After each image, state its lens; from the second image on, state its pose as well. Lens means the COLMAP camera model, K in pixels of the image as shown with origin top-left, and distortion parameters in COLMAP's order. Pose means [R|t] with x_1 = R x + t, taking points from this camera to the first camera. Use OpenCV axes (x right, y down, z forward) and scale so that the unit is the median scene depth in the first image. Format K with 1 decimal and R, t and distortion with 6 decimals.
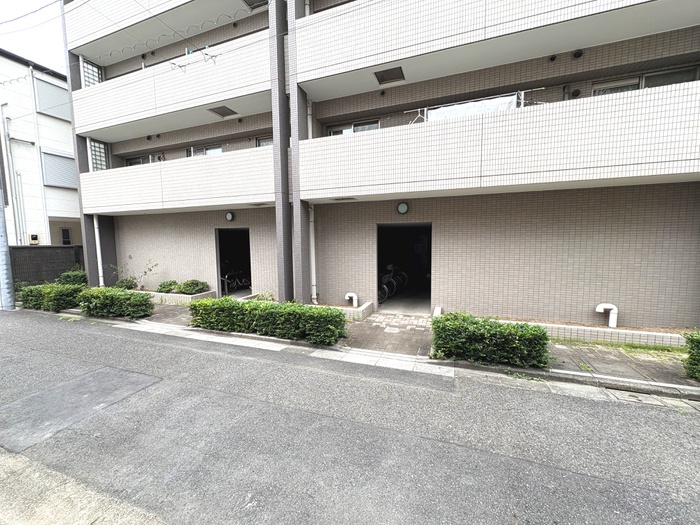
lens RADIAL K [[279.5, 0, 349.6], [0, 279.5, 263.3], [0, 0, 1]] dist [-0.000552, -0.000108]
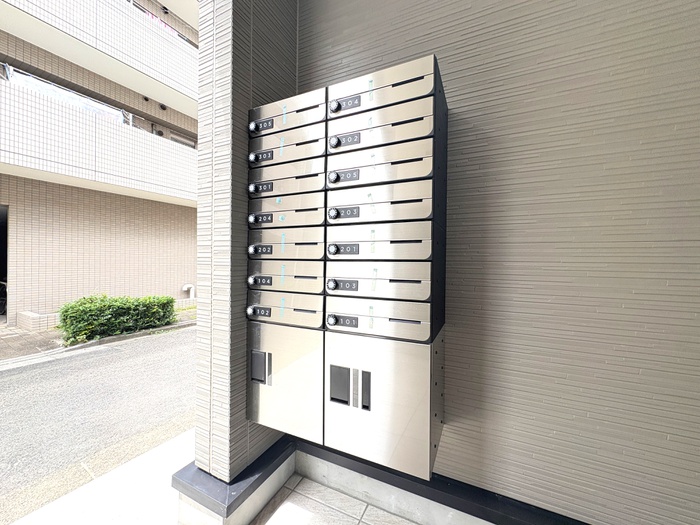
lens RADIAL K [[279.5, 0, 351.3], [0, 279.5, 261.3], [0, 0, 1]] dist [-0.000552, -0.000108]
pose [[0.158048, 0.011196, 0.987368, -0.424320], [0.071658, 0.997169, -0.022777, 0.125239], [-0.984828, 0.074353, 0.156798, -0.093234]]
